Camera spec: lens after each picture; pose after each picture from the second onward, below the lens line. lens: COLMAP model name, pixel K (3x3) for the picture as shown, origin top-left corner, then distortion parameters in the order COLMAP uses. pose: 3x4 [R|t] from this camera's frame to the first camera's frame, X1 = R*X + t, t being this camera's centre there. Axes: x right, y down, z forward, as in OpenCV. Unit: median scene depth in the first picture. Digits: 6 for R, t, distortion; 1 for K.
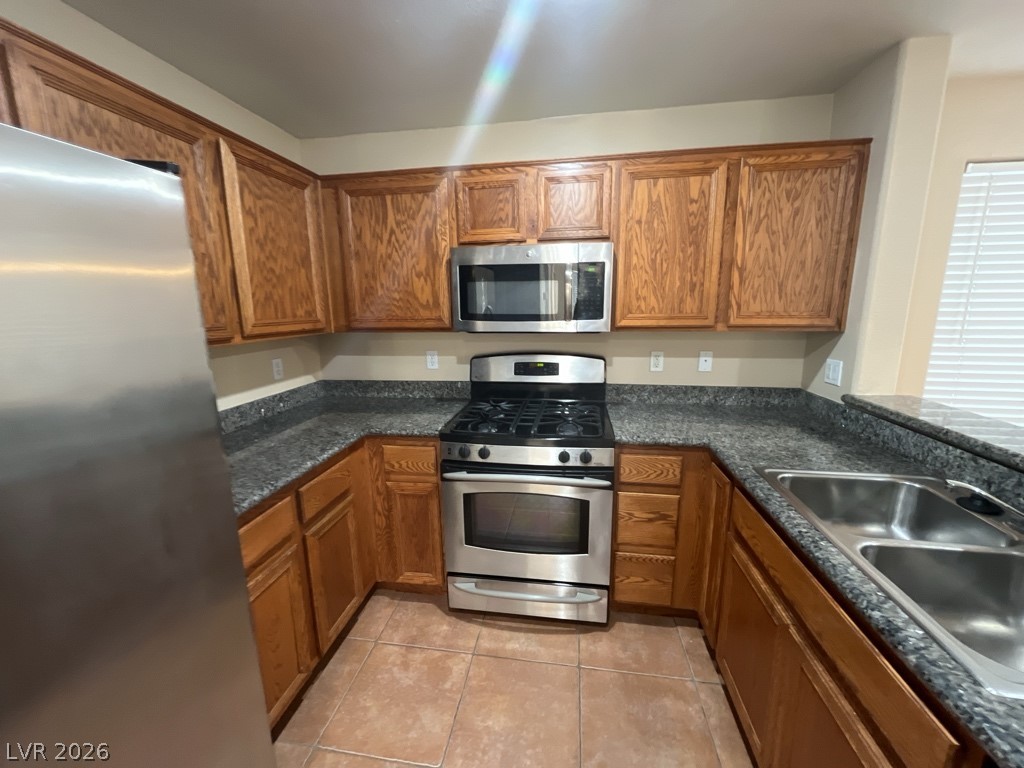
lens RADIAL K [[410.1, 0, 512.0], [0, 410.1, 384.0], [0, 0, 1]] dist [-0.001312, -0.000074]
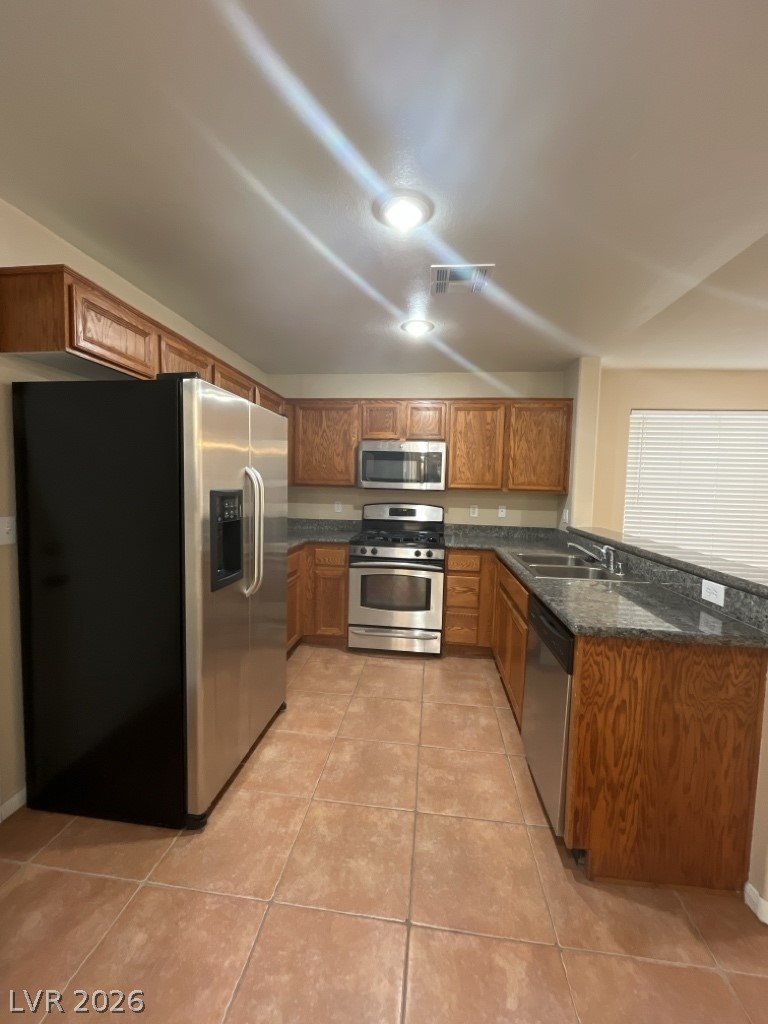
lens RADIAL K [[410.1, 0, 384.0], [0, 410.1, 512.0], [0, 0, 1]] dist [-0.001312, -0.000074]
pose [[0.998751, 0.037349, 0.033187, -0.087185], [-0.032752, 0.991019, -0.129651, 0.218258], [-0.037731, 0.128402, 0.991004, -0.792823]]
